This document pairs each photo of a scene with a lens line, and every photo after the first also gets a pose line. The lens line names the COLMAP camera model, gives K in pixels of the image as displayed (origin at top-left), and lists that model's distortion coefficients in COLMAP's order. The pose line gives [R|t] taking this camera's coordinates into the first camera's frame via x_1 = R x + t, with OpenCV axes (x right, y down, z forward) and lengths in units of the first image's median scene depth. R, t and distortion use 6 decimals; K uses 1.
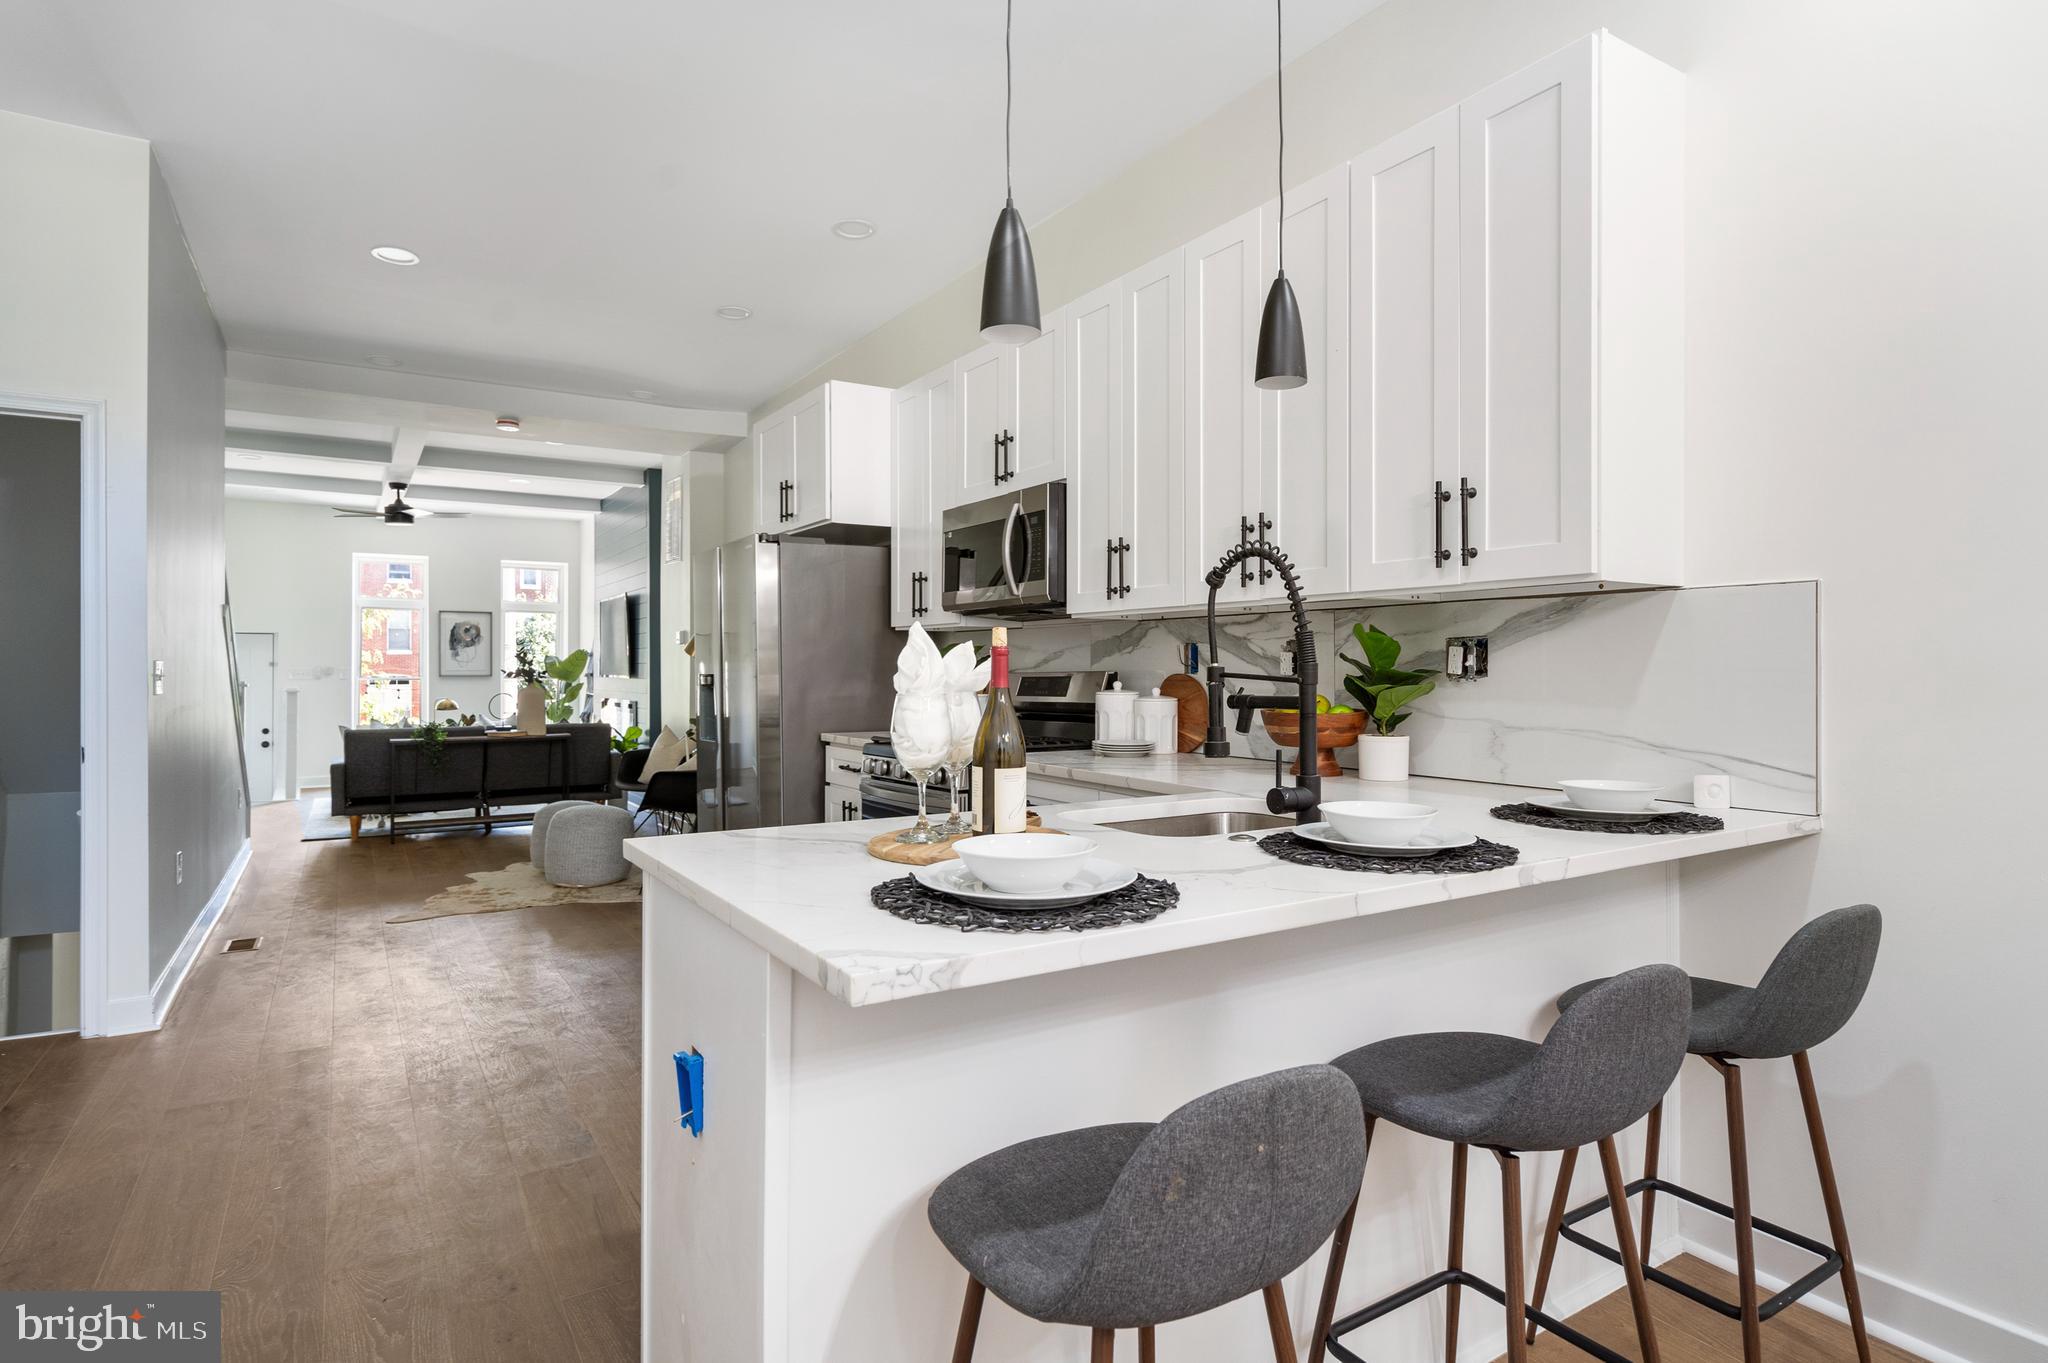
lens RADIAL K [[1104.4, 0, 1024.4], [0, 1104.4, 660.1], [0, 0, 1]] dist [0.002031, 0.001013]
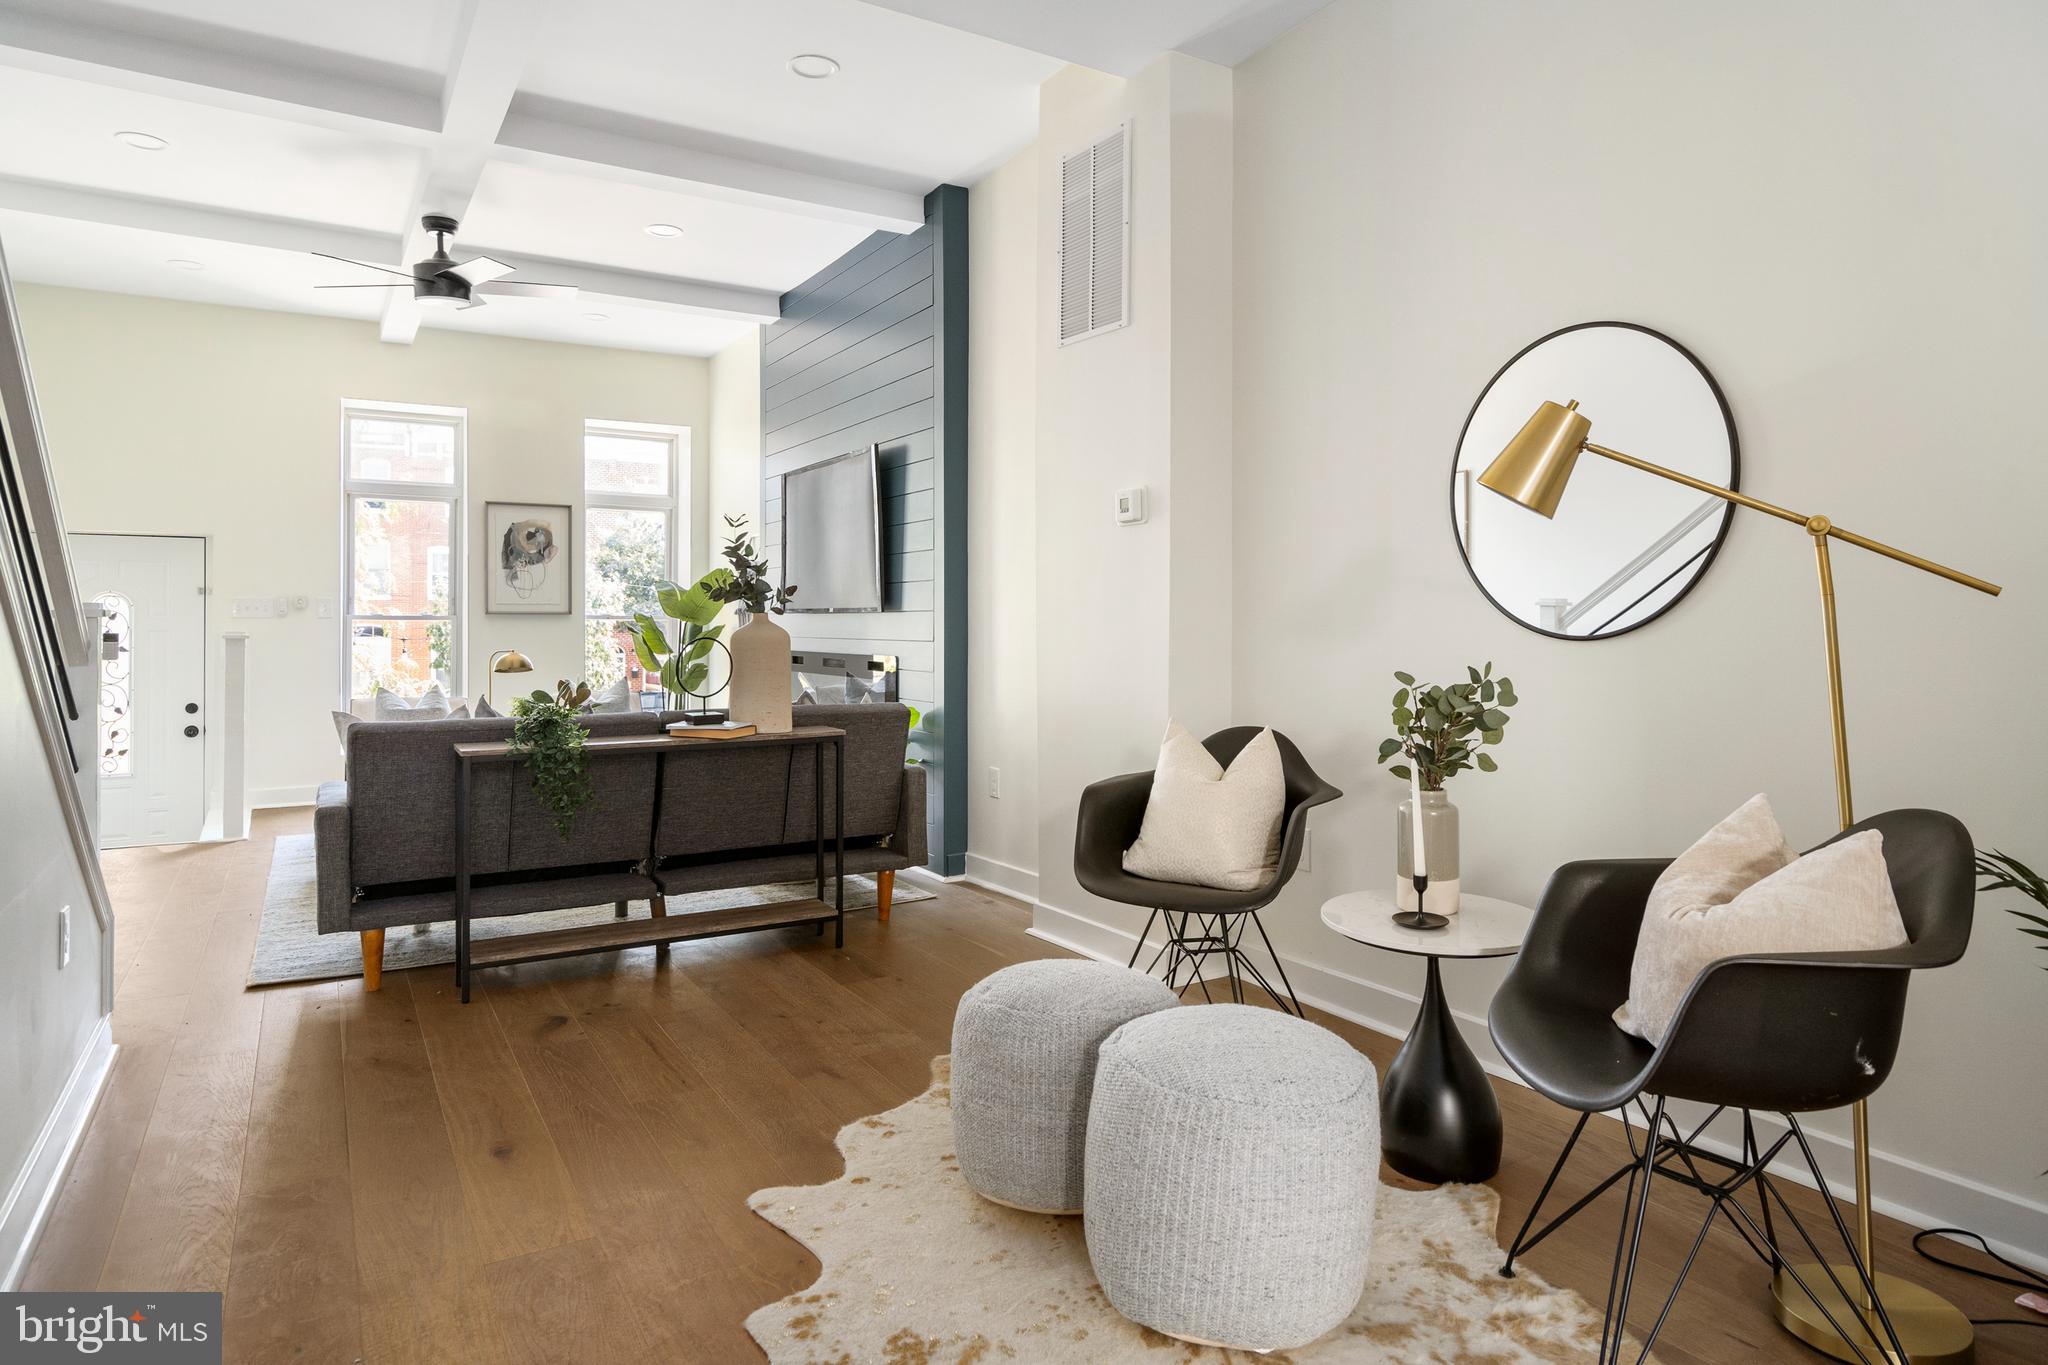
lens RADIAL K [[1207.8, 0, 1012.2], [0, 1207.8, 623.8], [0, 0, 1]] dist [0.001482, -0.000008]
pose [[0.999726, 0.001876, -0.023352, -0.348892], [-0.001682, 0.999964, 0.008328, 0.021047], [0.023367, -0.008286, 0.999693, 0.542814]]
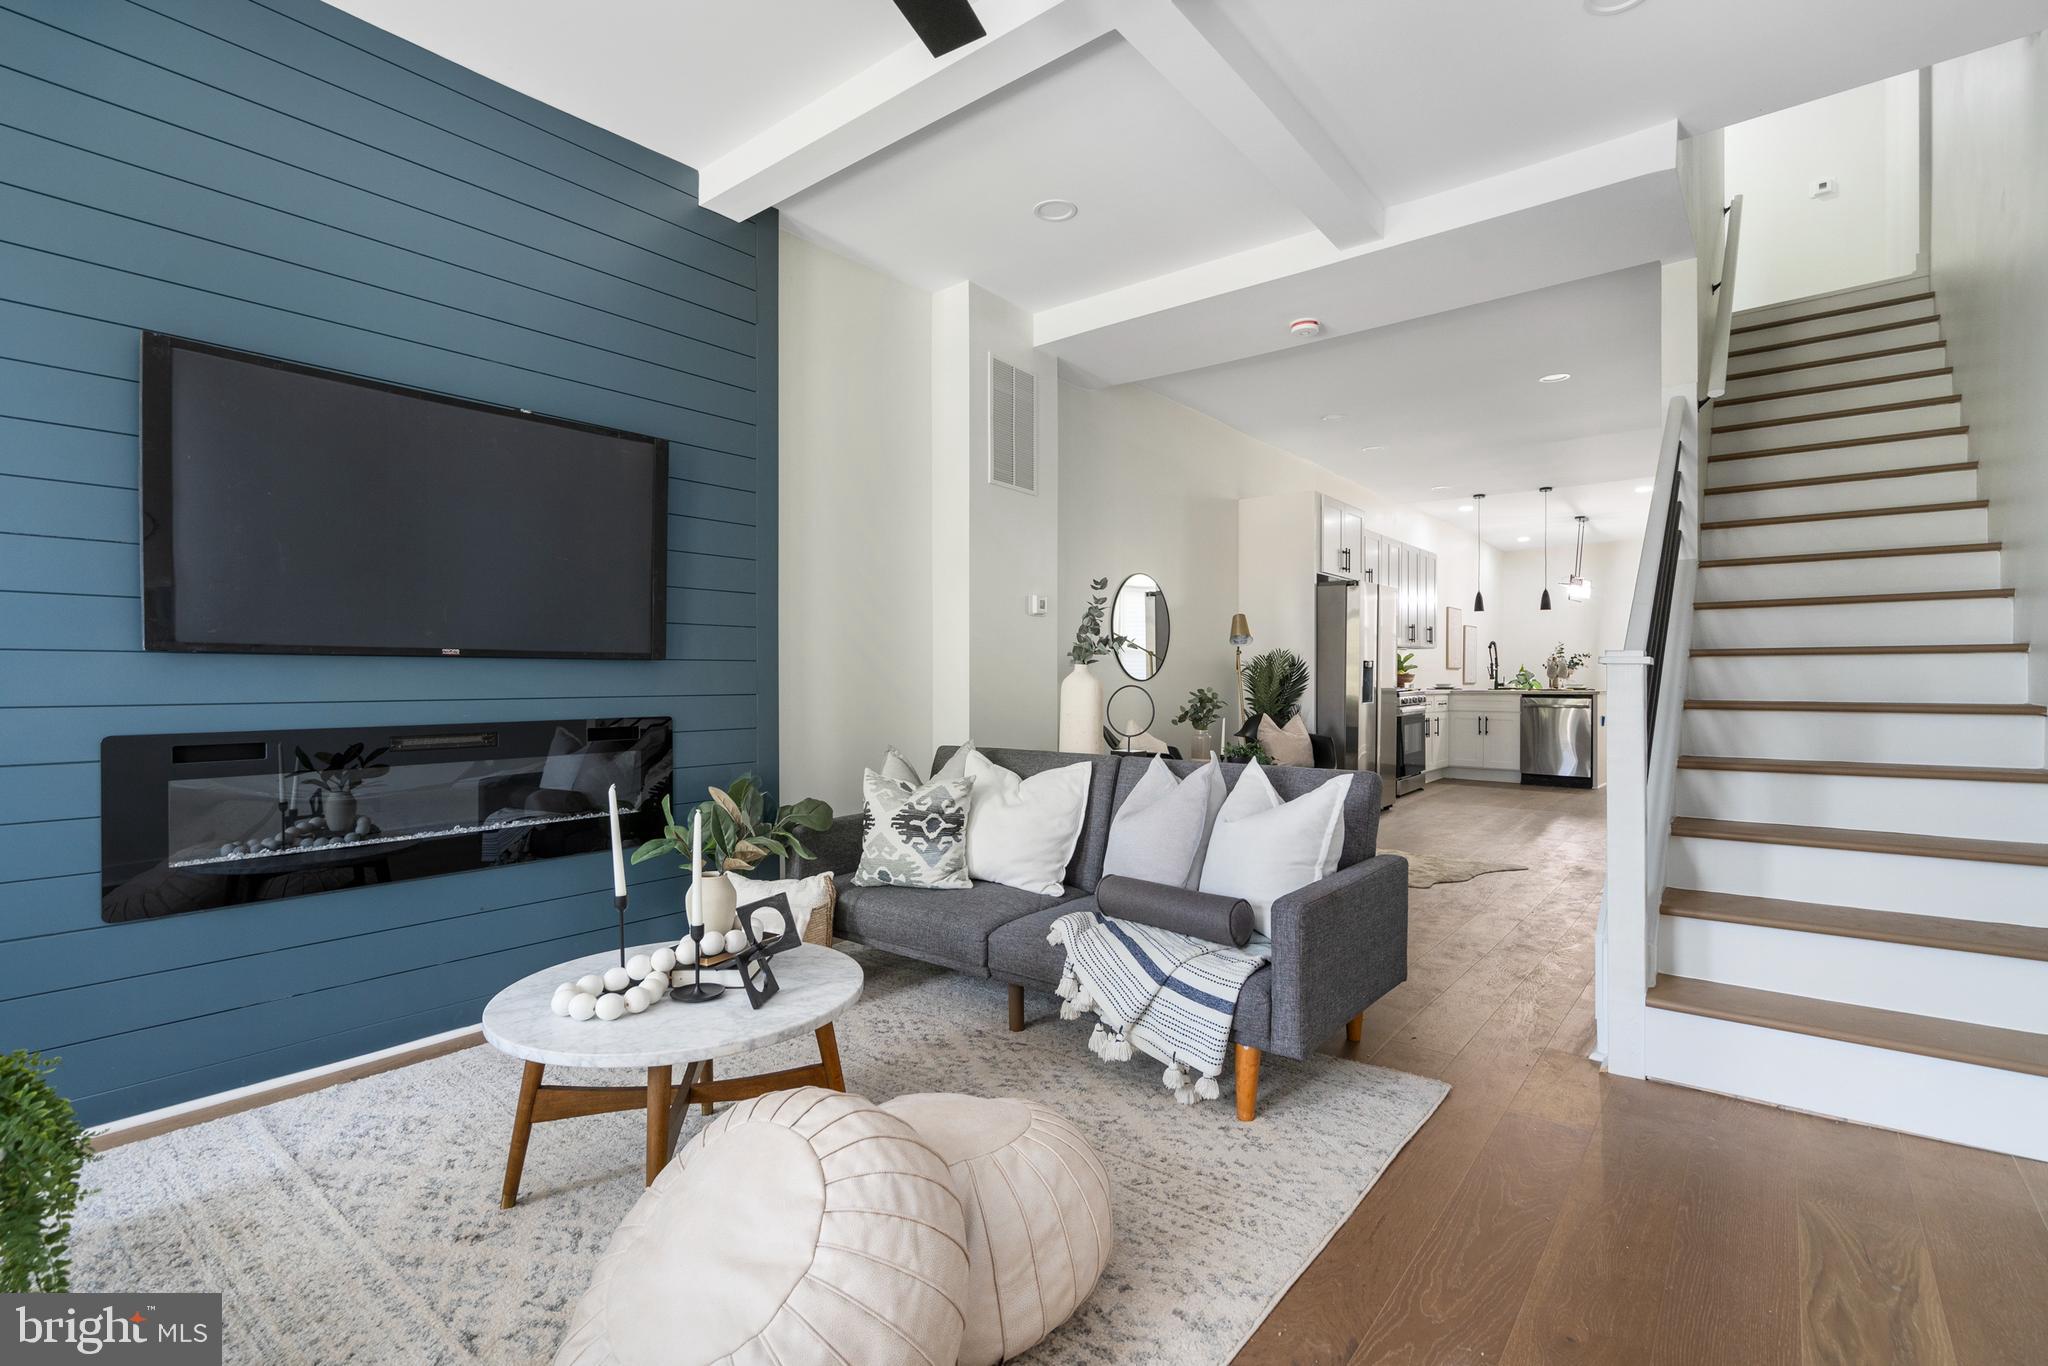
lens RADIAL K [[942.8, 0, 1027.5], [0, 942.8, 680.4], [0, 0, 1]] dist [-0.008380, 0.000133]
pose [[-0.342359, 0.000240, 0.939569, -0.873988], [-0.002740, 0.999995, -0.001254, 0.029818], [-0.939565, -0.003004, -0.342357, 1.202365]]
